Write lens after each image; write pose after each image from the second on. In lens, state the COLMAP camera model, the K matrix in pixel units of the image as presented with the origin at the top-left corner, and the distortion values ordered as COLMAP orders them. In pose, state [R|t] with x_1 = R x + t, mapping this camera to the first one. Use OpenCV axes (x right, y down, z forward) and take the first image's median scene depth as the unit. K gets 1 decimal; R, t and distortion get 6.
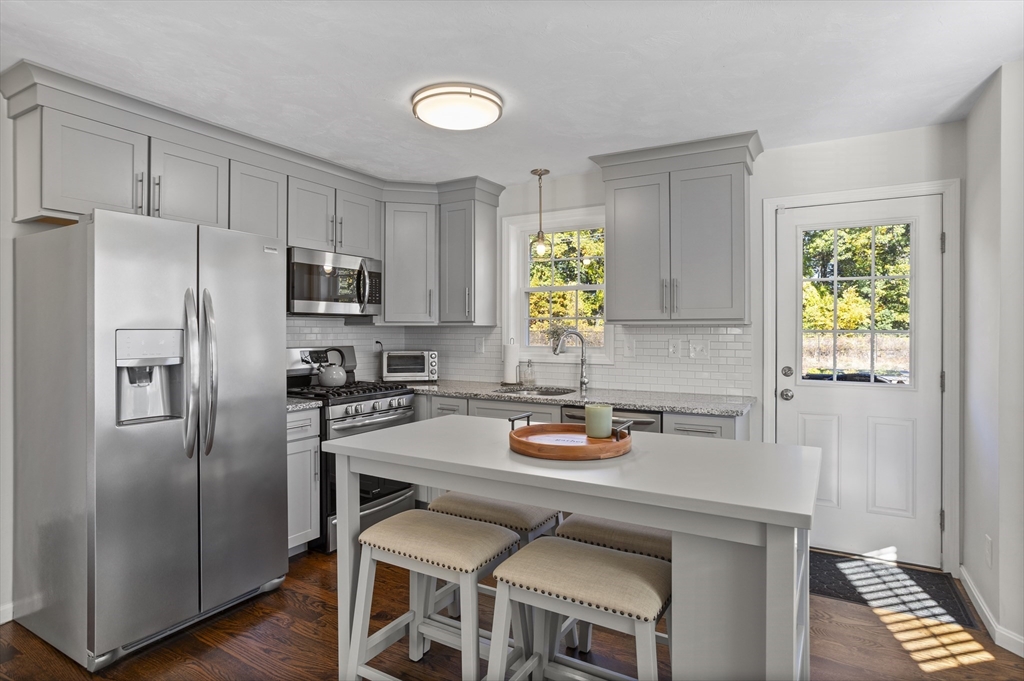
lens RADIAL K [[548.5, 0, 515.1], [0, 548.5, 330.4], [0, 0, 1]] dist [-0.031133, 0.014521]
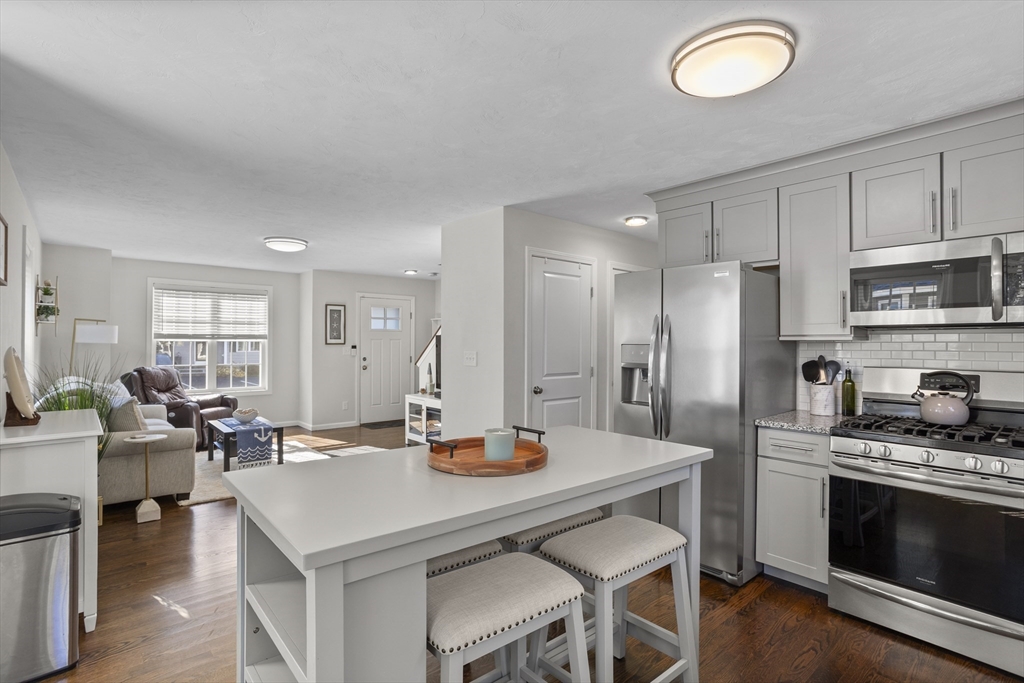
lens RADIAL K [[500.2, 0, 498.4], [0, 500.2, 337.7], [0, 0, 1]] dist [-0.039020, 0.021365]
pose [[-0.336844, -0.011523, -0.941490, 0.467404], [-0.004970, 0.999933, -0.010460, -0.002669], [0.941547, 0.001156, -0.336879, 0.642871]]
